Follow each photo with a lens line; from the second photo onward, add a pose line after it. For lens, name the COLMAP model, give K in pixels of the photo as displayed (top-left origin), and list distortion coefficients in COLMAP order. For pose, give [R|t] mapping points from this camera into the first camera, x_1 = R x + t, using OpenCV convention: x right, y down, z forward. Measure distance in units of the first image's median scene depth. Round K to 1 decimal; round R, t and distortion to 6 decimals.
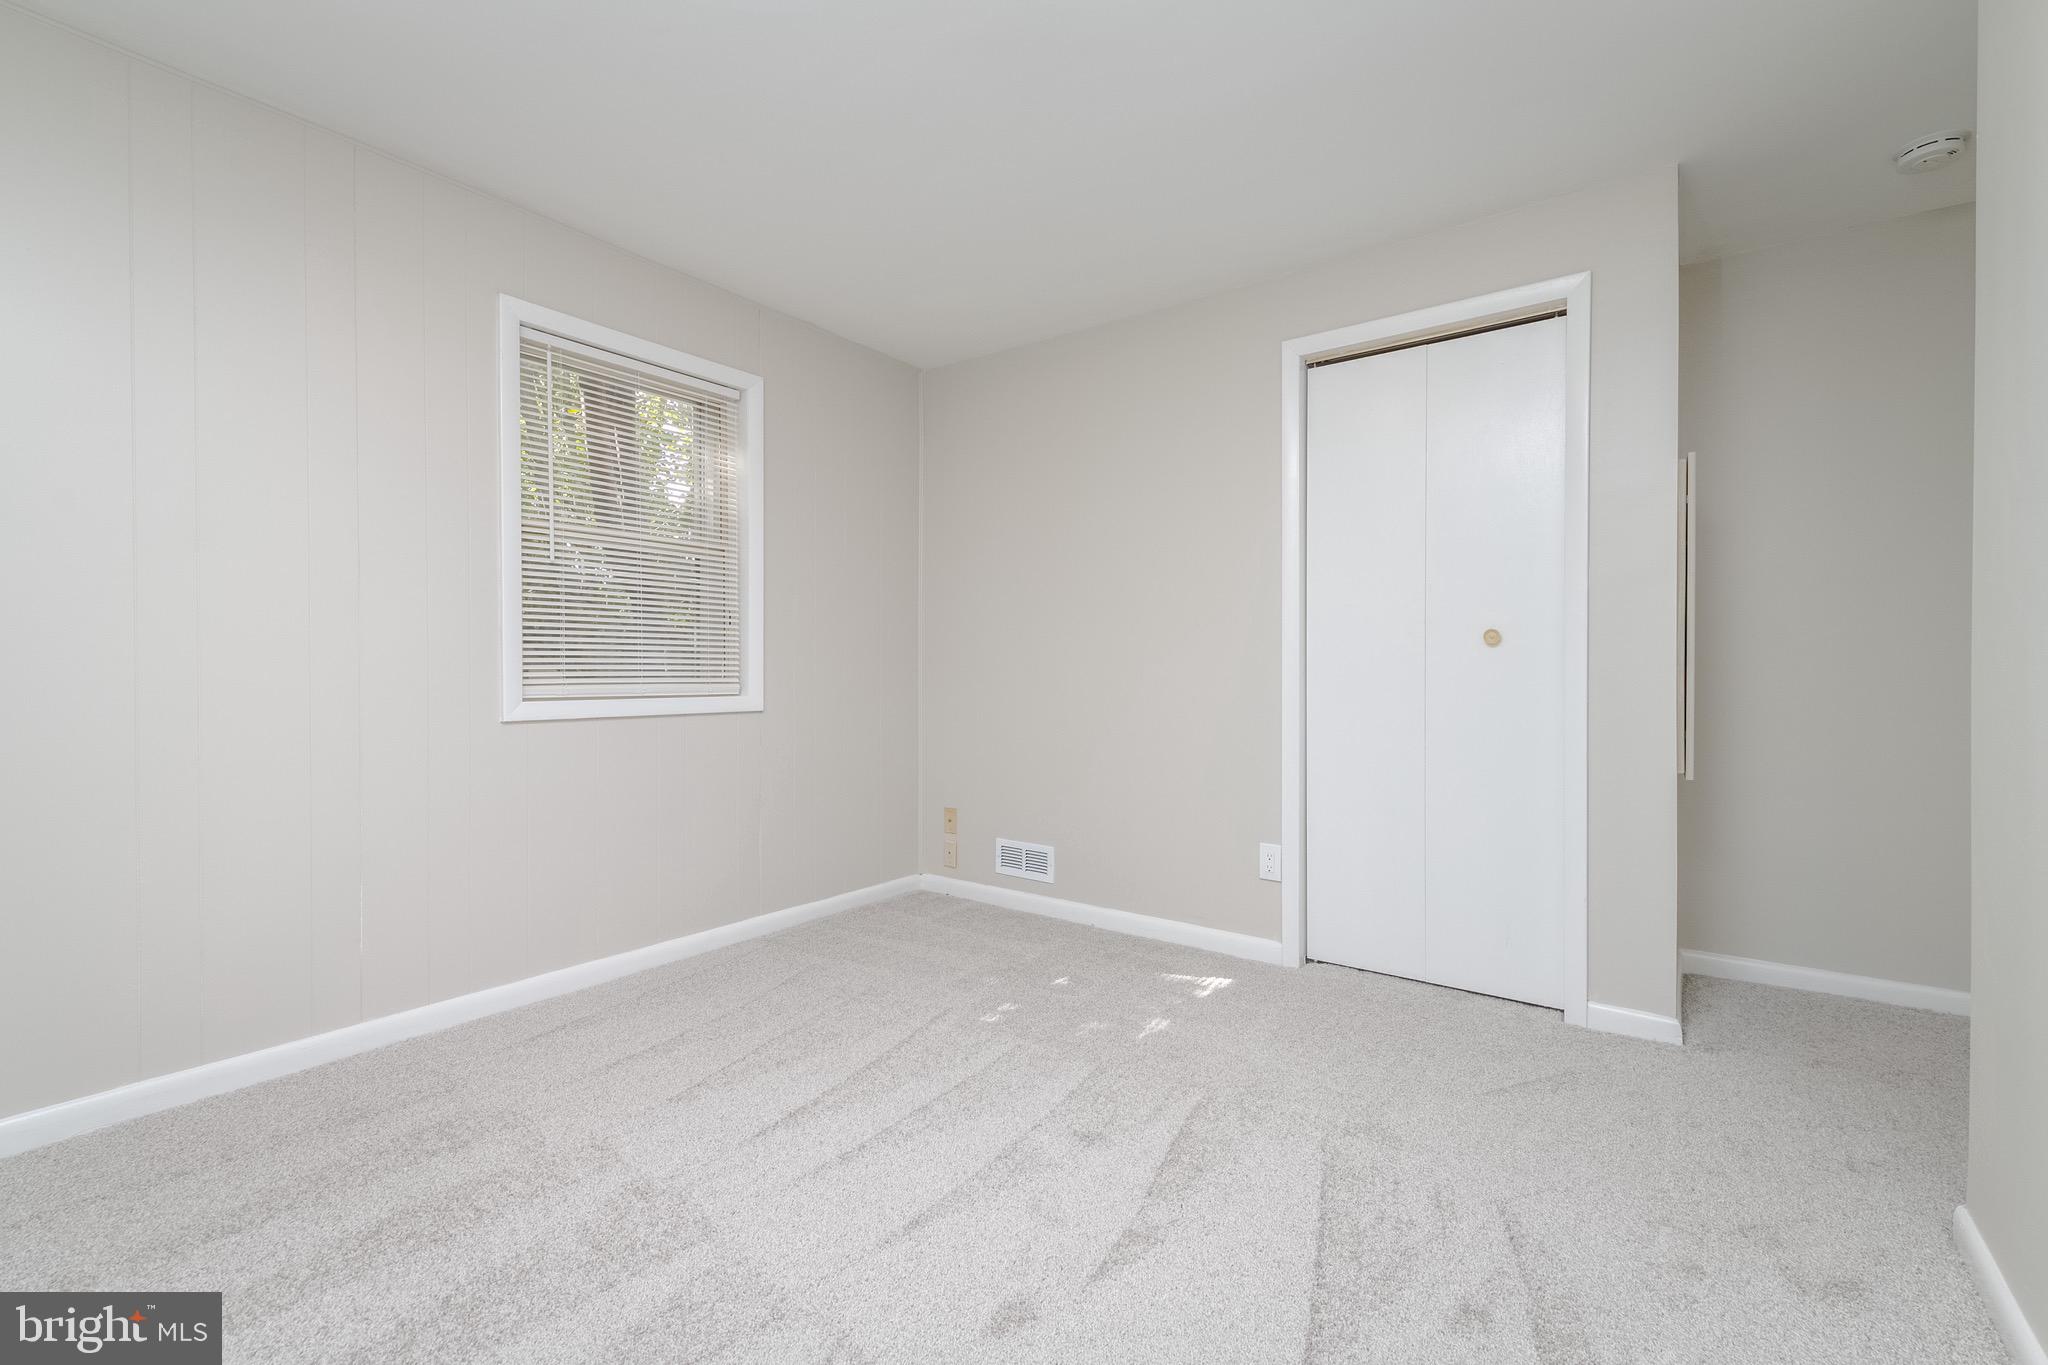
lens RADIAL K [[857.1, 0, 1024.0], [0, 857.1, 682.5], [0, 0, 1]] dist [-0.000282, -0.000118]
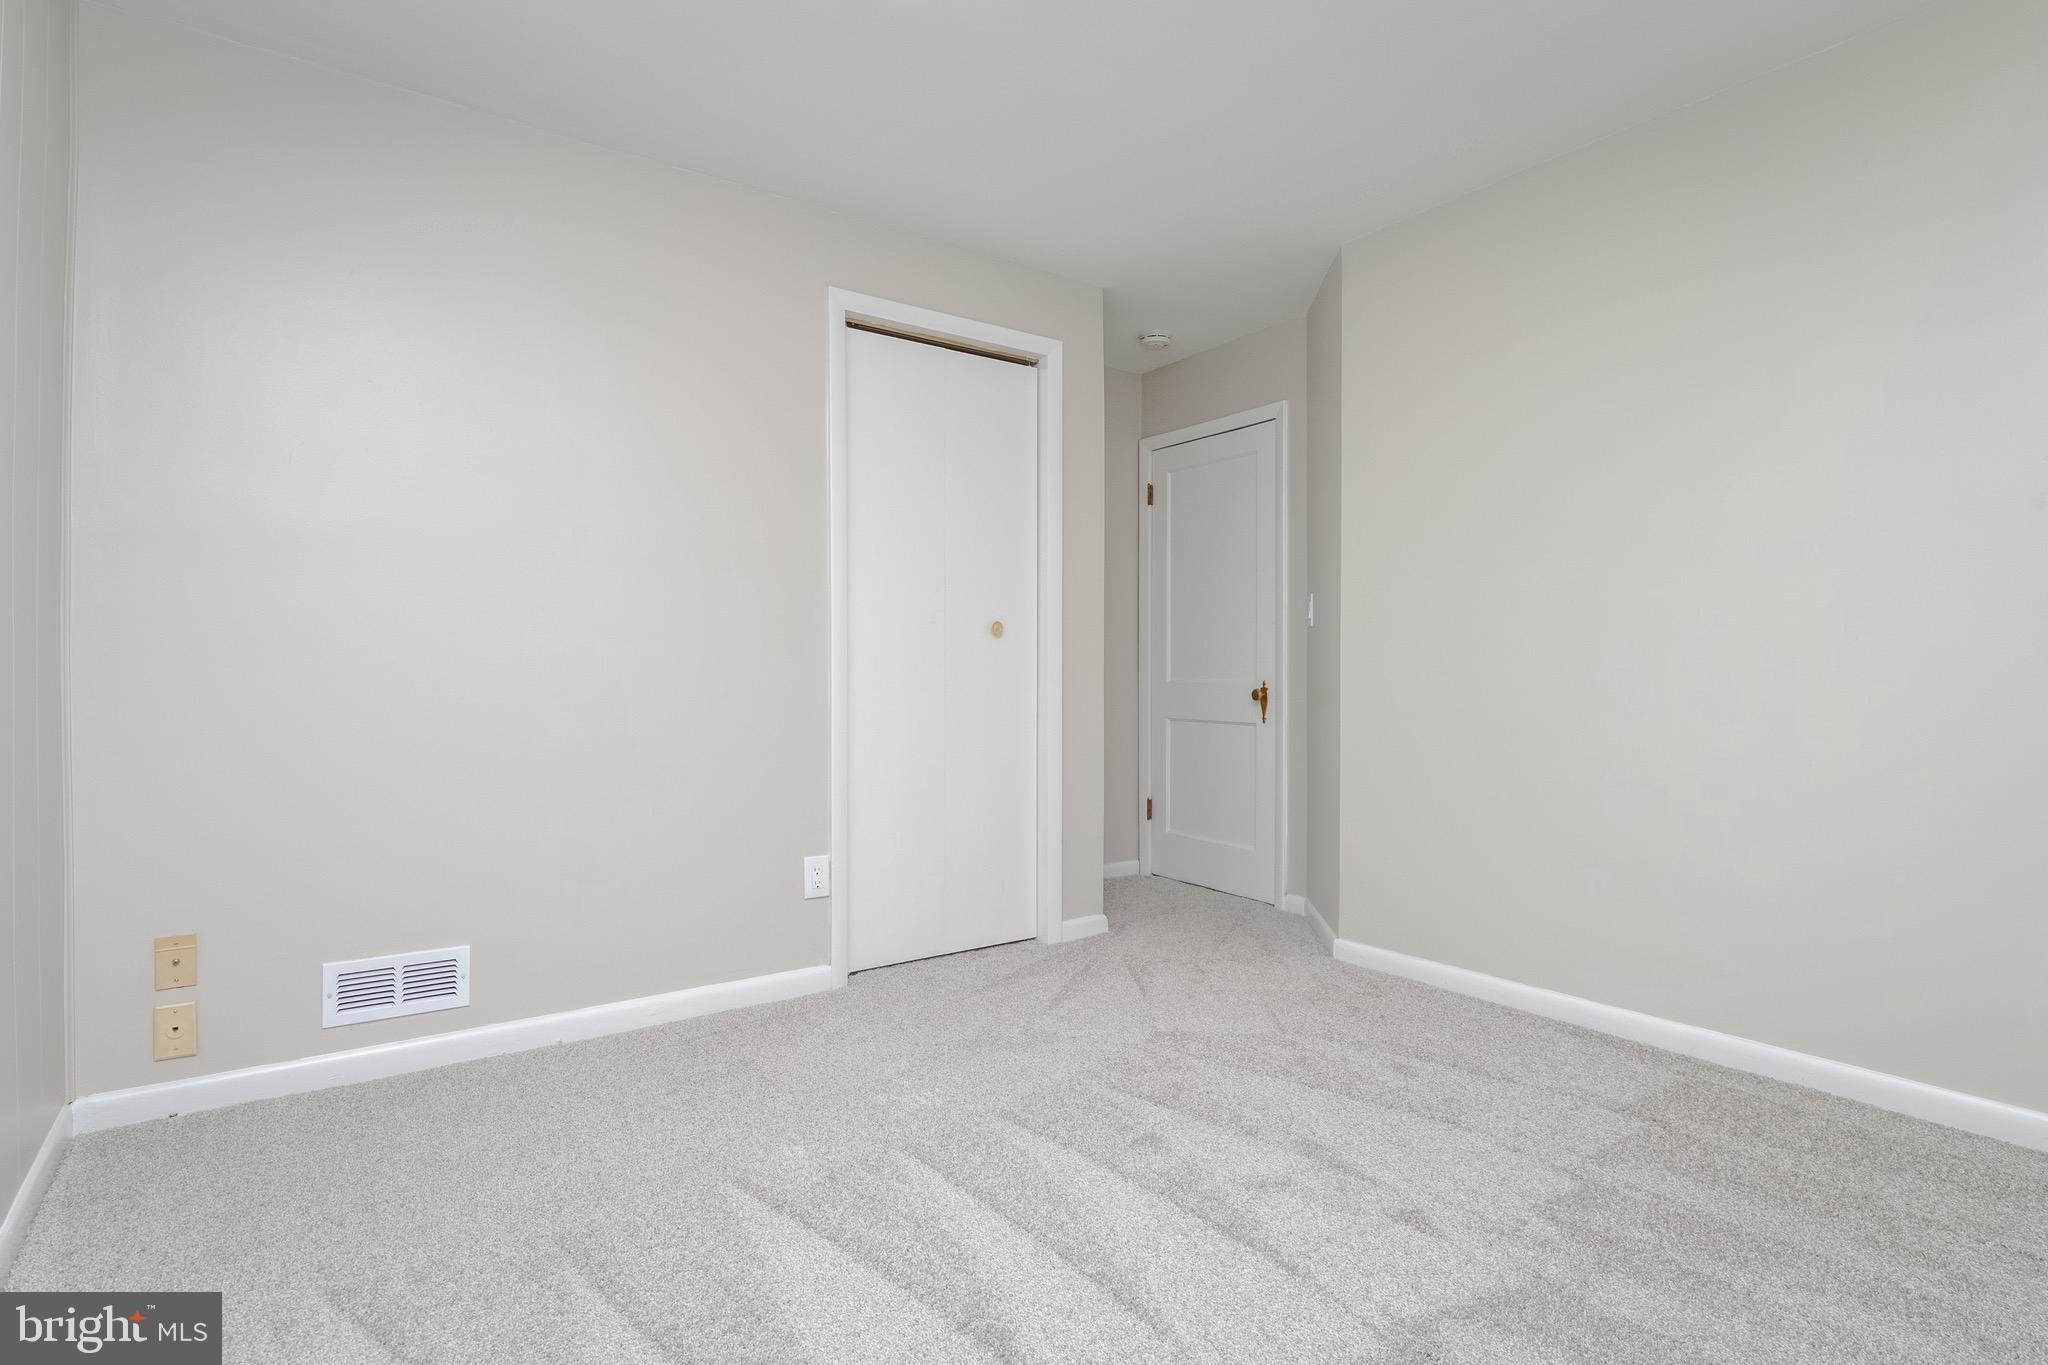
lens RADIAL K [[1037.3, 0, 1024.0], [0, 1037.3, 682.5], [0, 0, 1]] dist [-0.002371, -0.002506]
pose [[0.297901, -0.014187, 0.954491, -0.682025], [0.011892, 0.999867, 0.011149, 0.003035], [-0.954523, 0.008029, 0.298030, 0.503765]]
